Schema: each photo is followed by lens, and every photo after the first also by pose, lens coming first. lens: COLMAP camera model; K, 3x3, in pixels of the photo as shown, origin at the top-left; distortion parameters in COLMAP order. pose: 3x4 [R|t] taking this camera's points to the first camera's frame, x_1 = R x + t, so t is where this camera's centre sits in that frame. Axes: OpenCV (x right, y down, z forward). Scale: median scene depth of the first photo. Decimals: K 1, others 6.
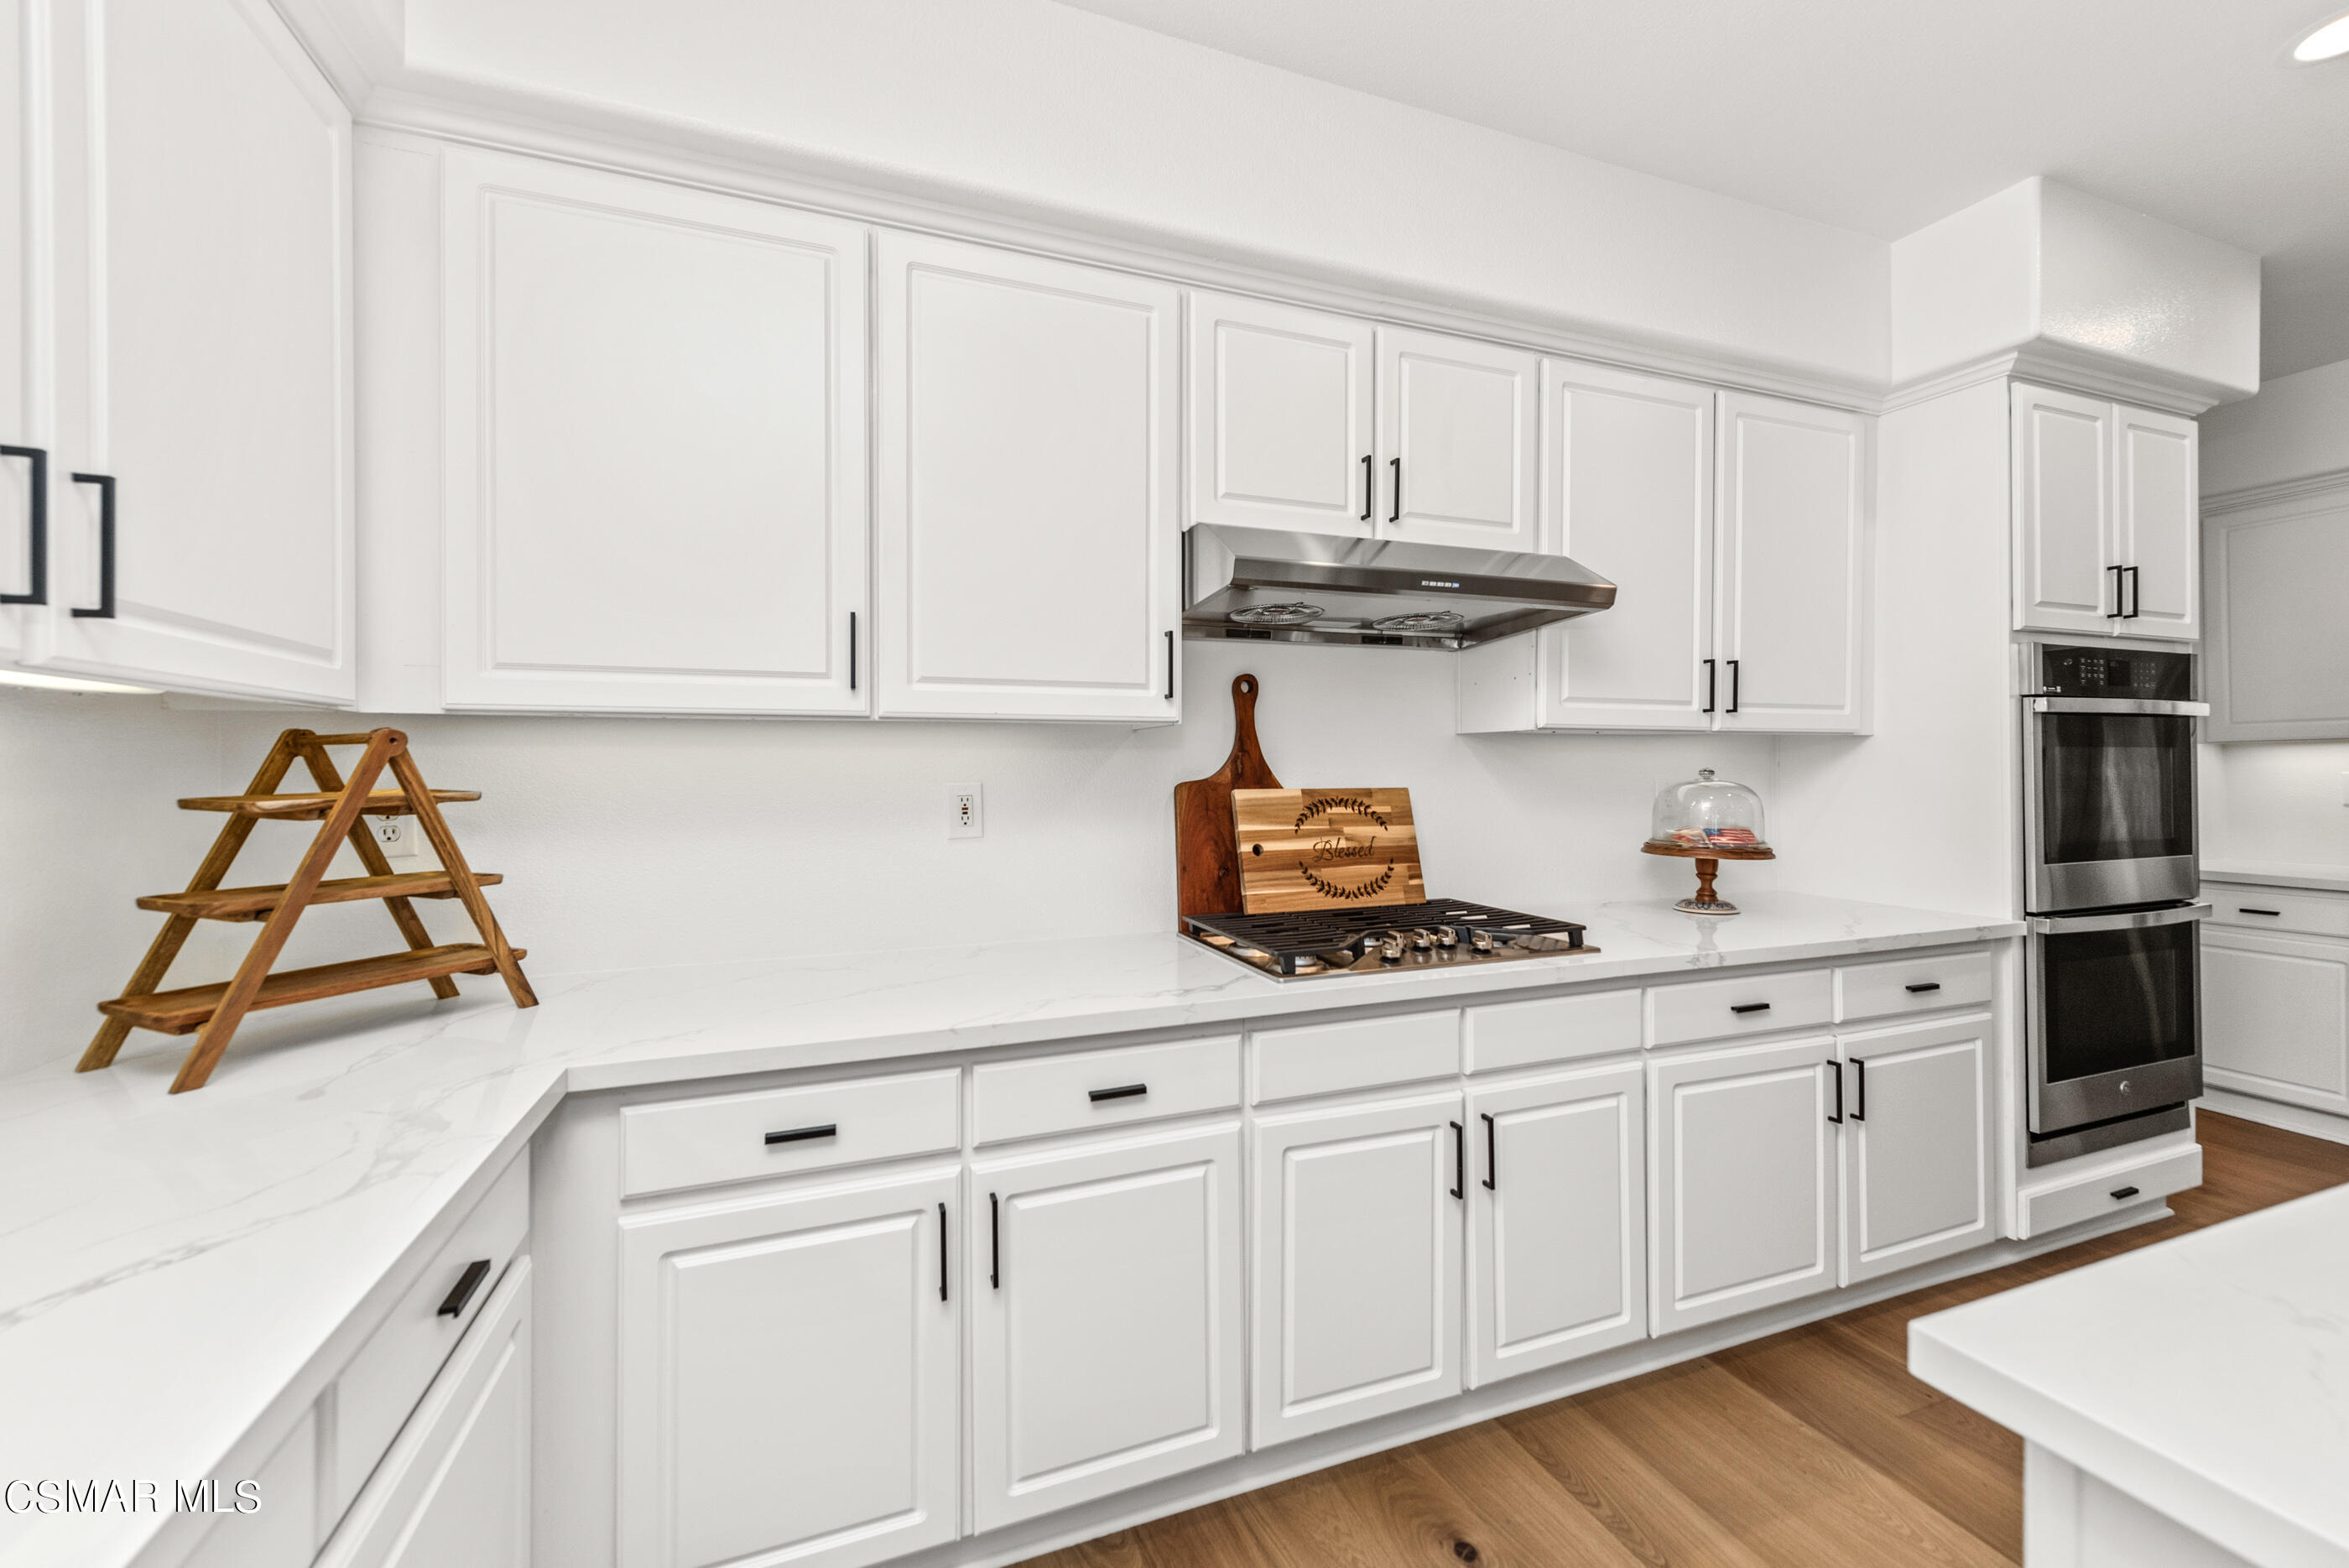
lens RADIAL K [[931.5, 0, 1173.7], [0, 931.5, 765.4], [0, 0, 1]] dist [0.012804, -0.000664]
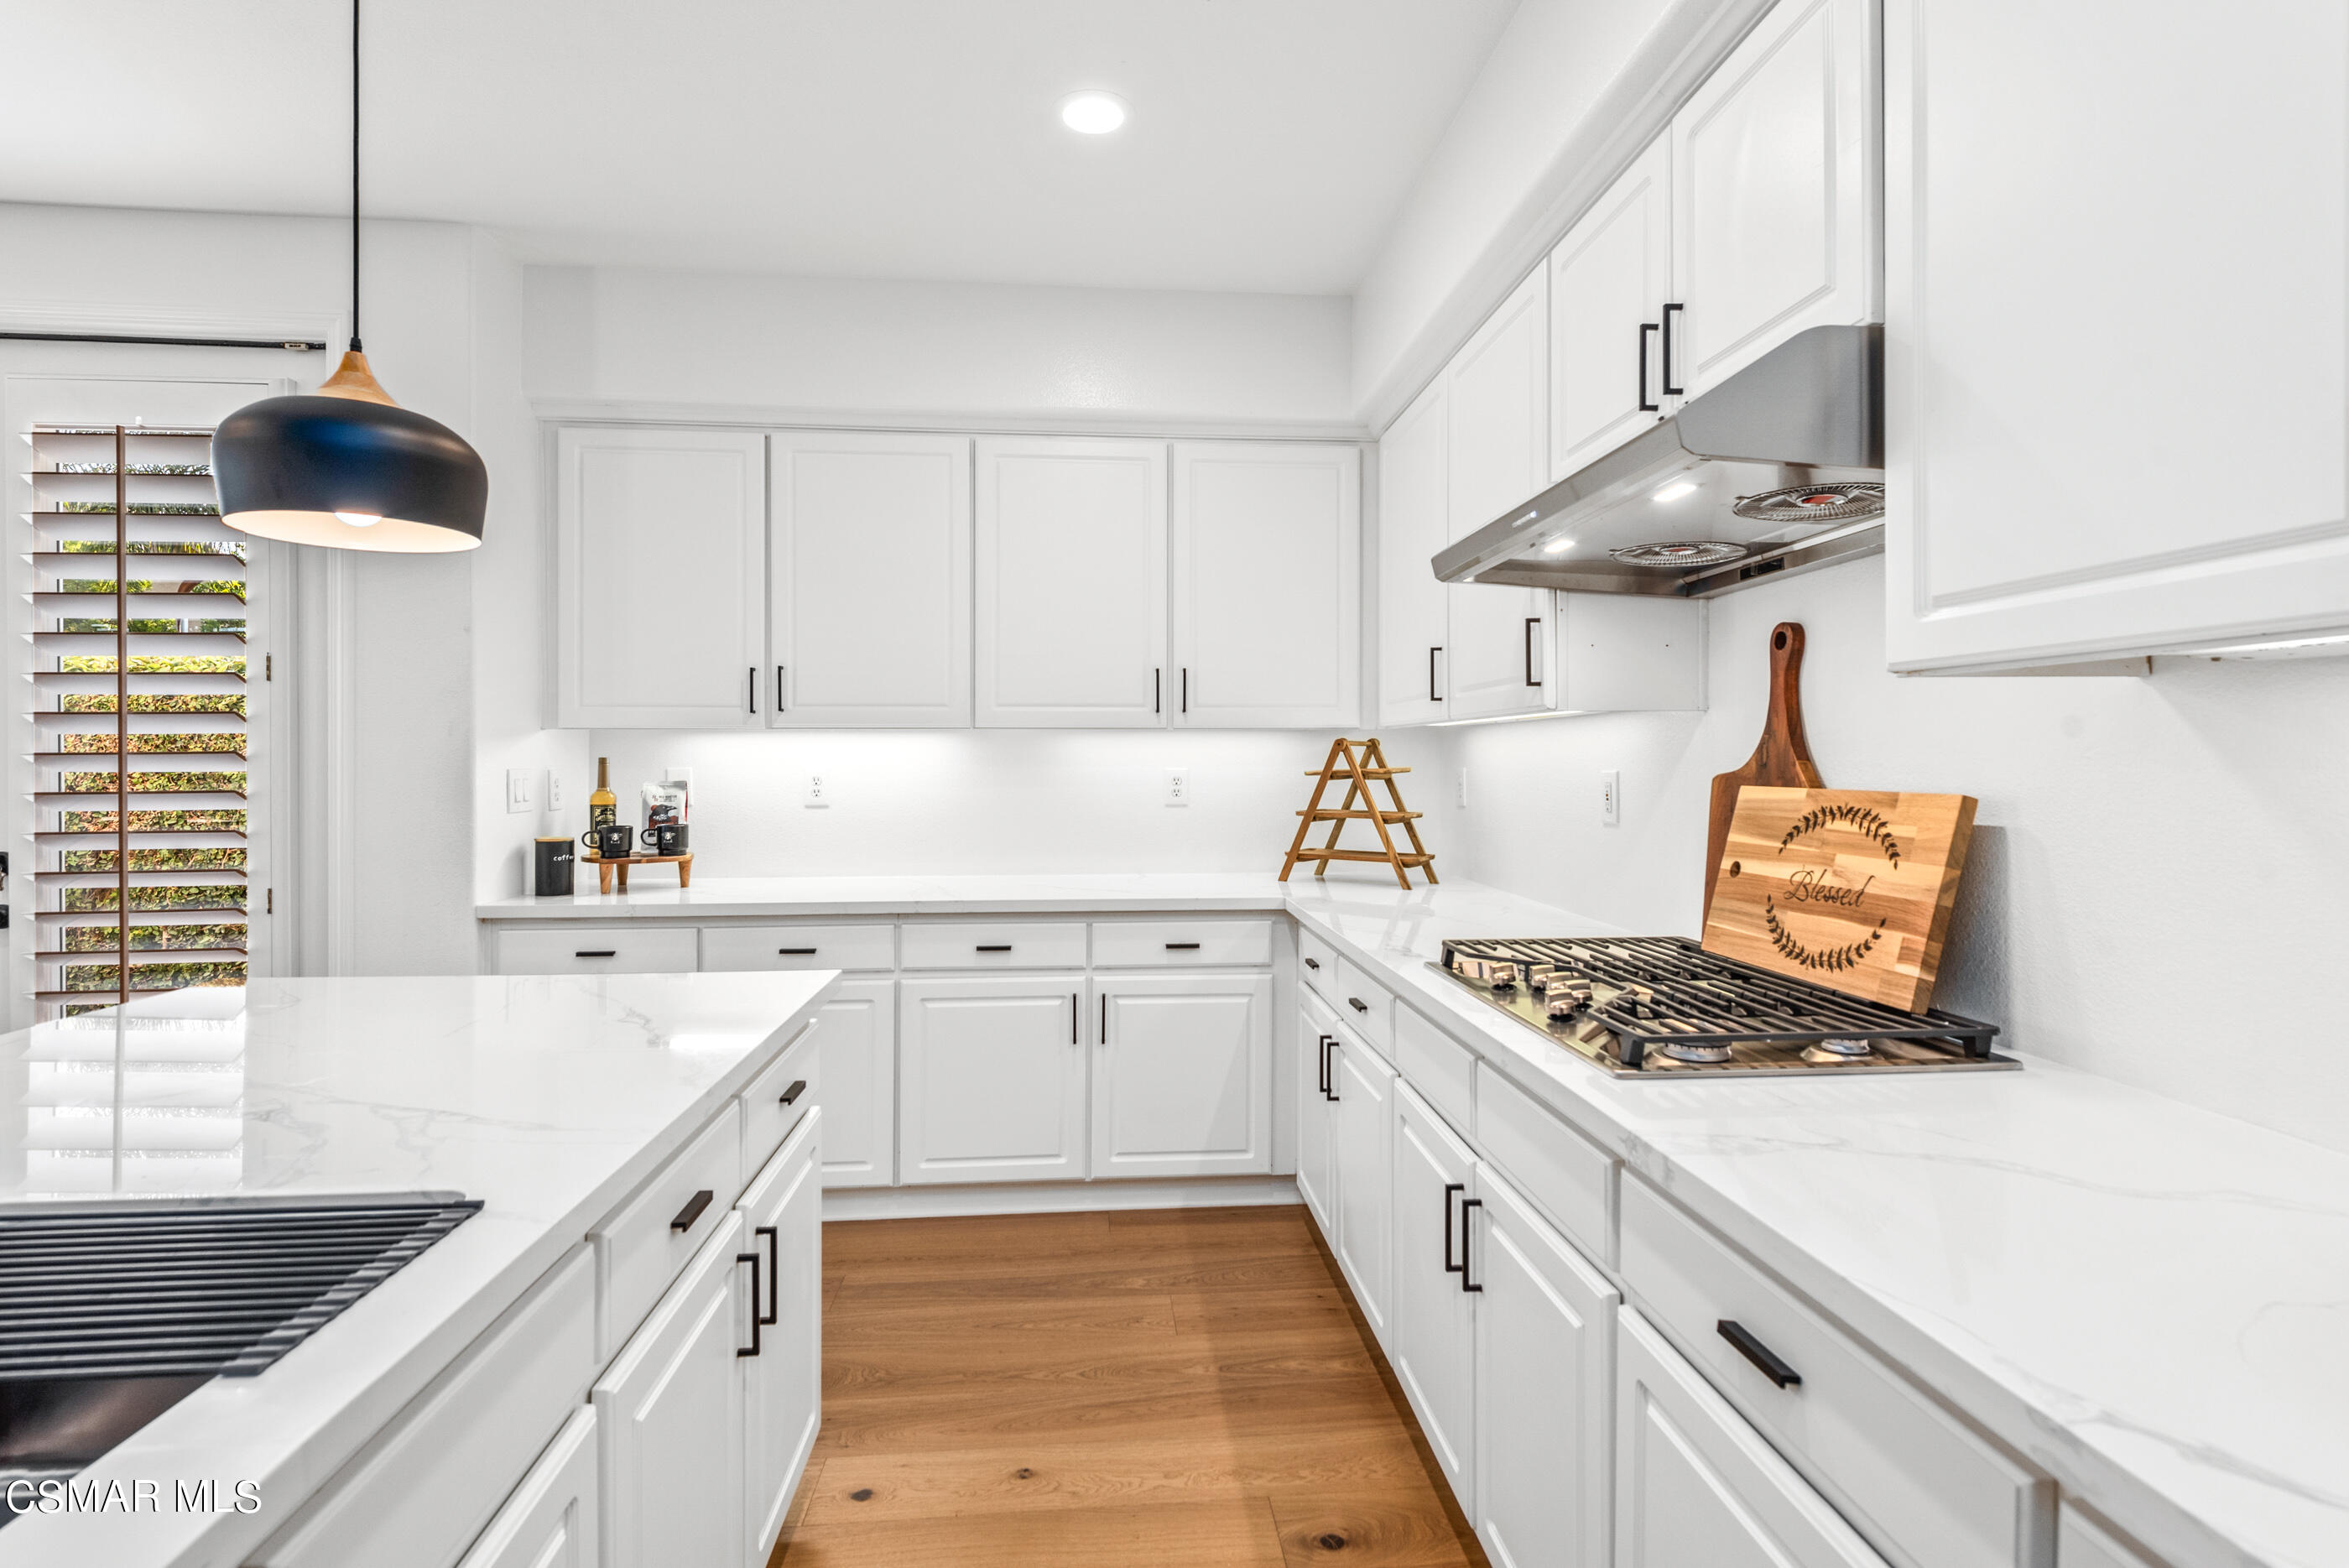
lens RADIAL K [[1124.2, 0, 1171.1], [0, 1124.2, 773.5], [0, 0, 1]] dist [0.003401, 0.000334]
pose [[-0.260505, 0.016203, -0.965337, 1.046281], [0.003979, 0.999869, 0.015709, 0.000270], [0.965464, 0.000251, -0.260535, 0.800653]]
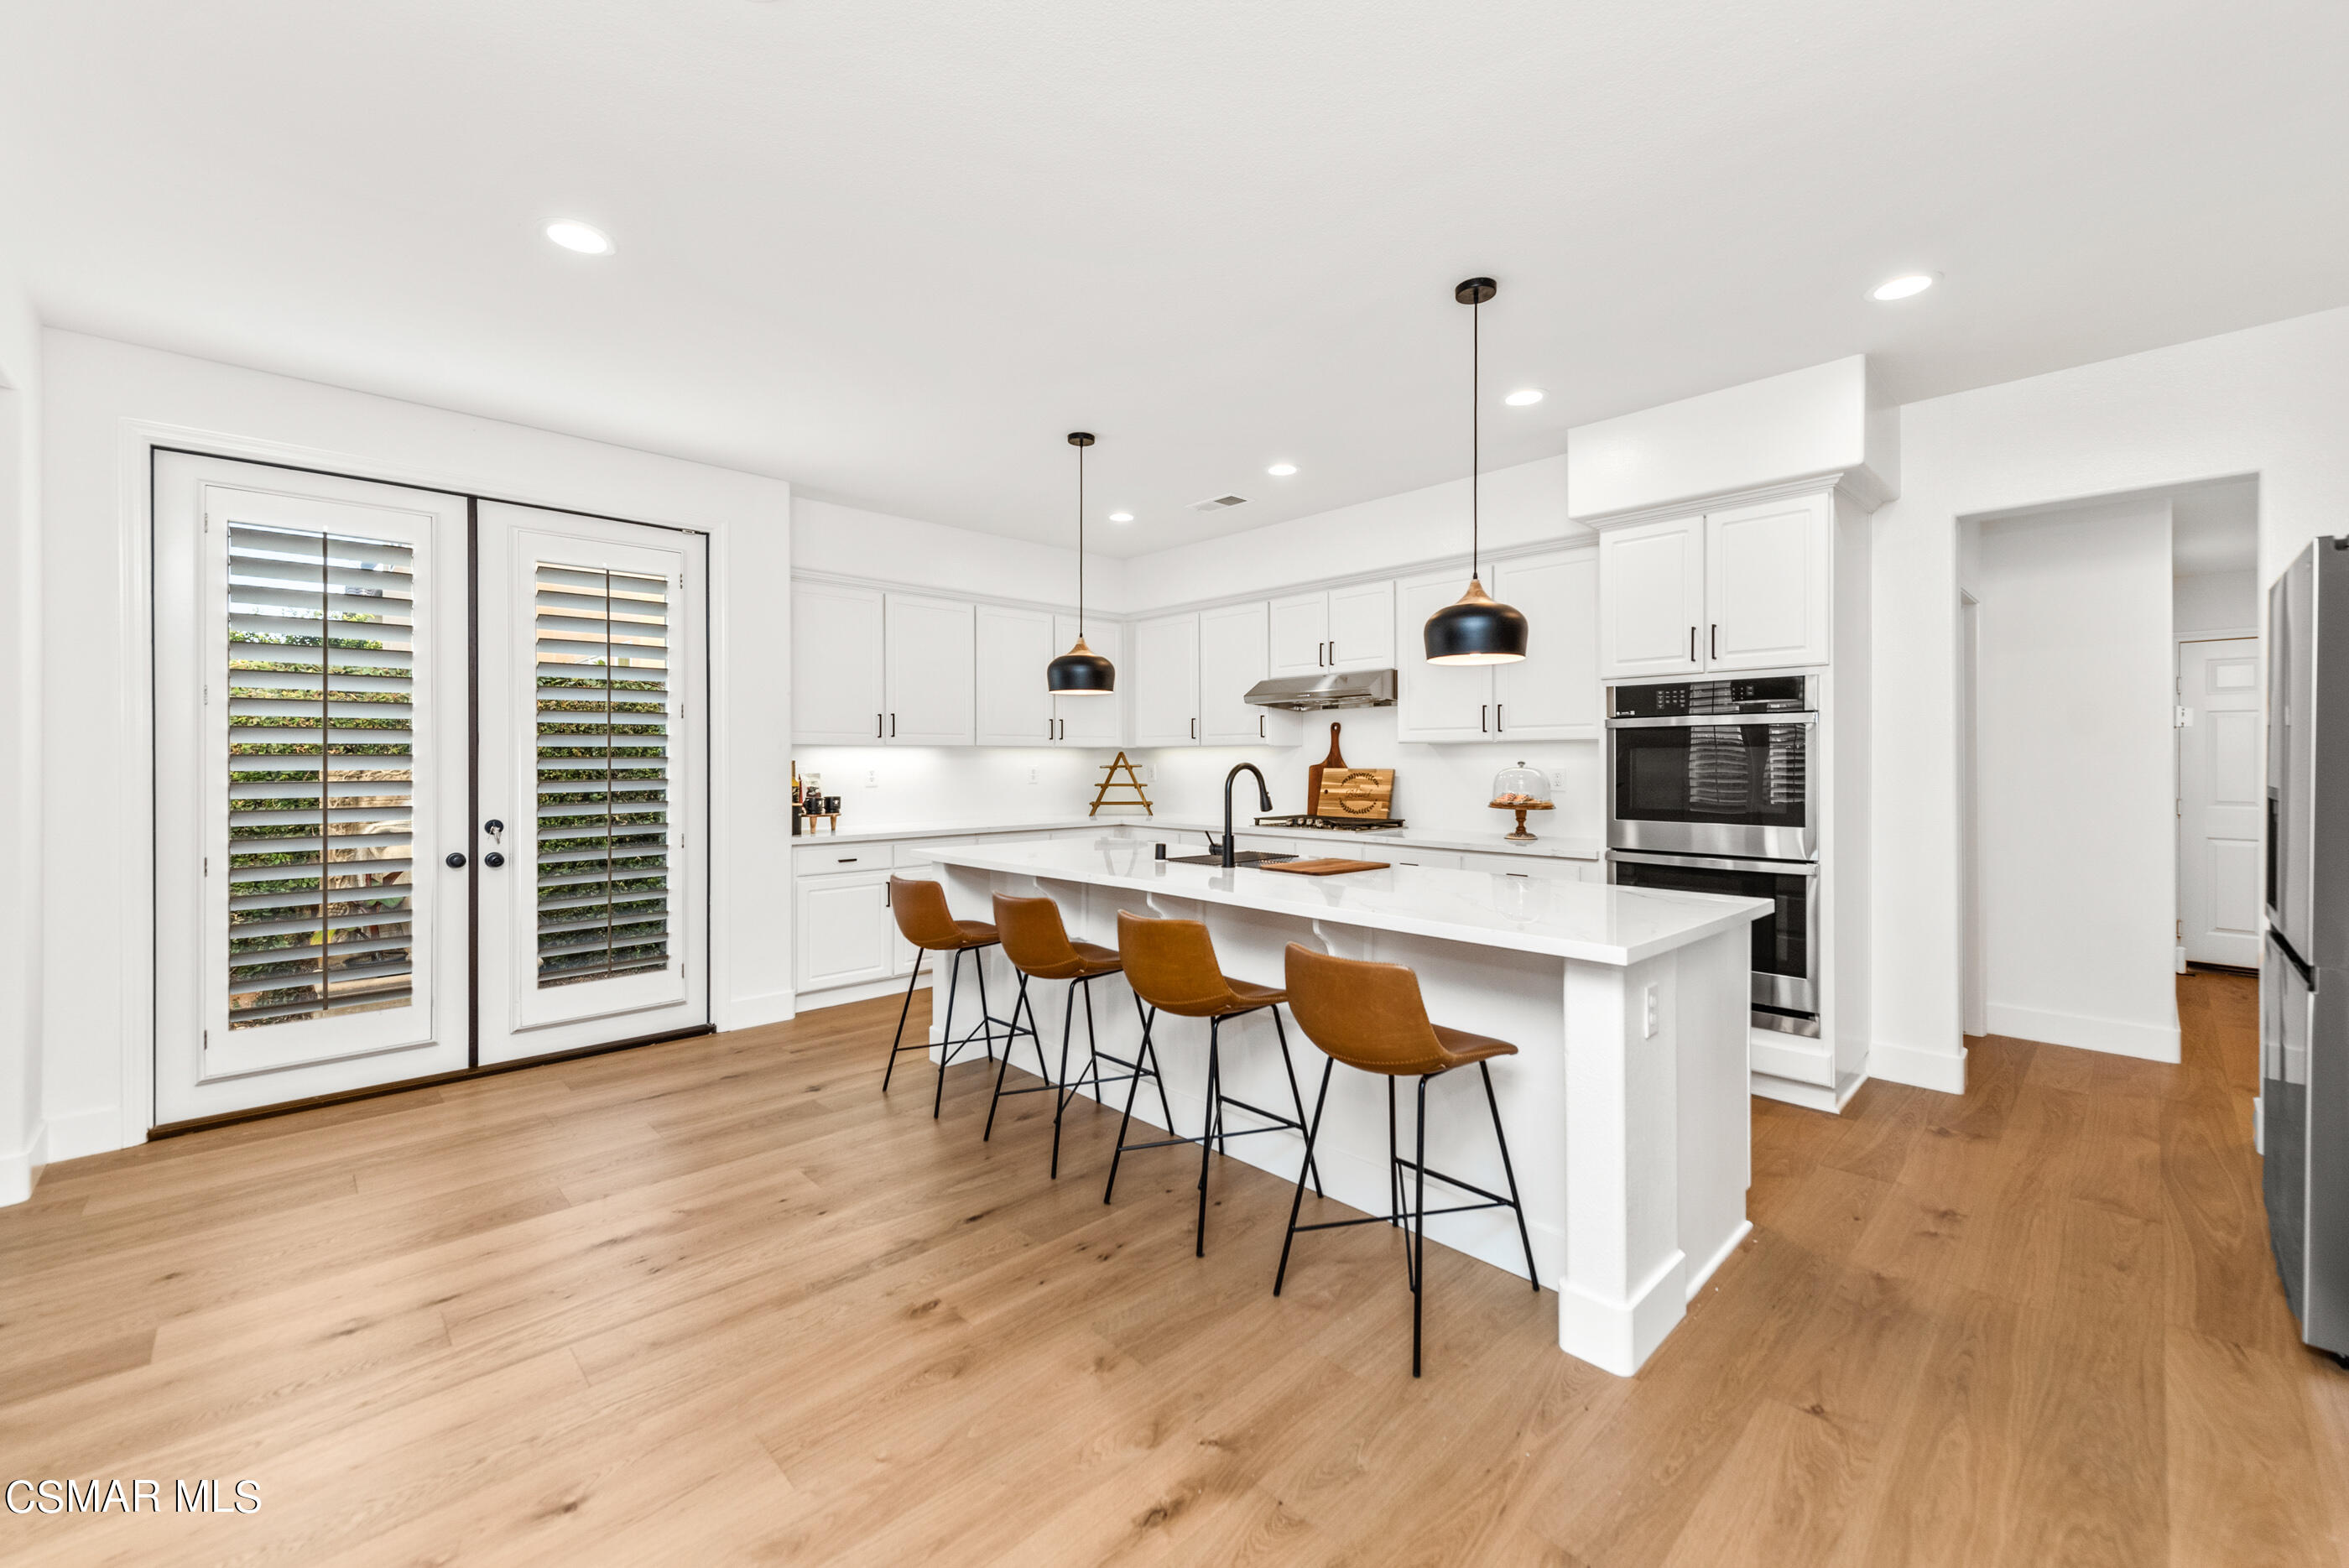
lens RADIAL K [[931.5, 0, 1183.8], [0, 931.5, 768.6], [0, 0, 1]] dist [0.012804, -0.000664]
pose [[0.398805, 0.011137, -0.916968, 2.272865], [0.003019, 0.999905, 0.013458, -0.009384], [0.917031, -0.008136, 0.398733, -0.378512]]
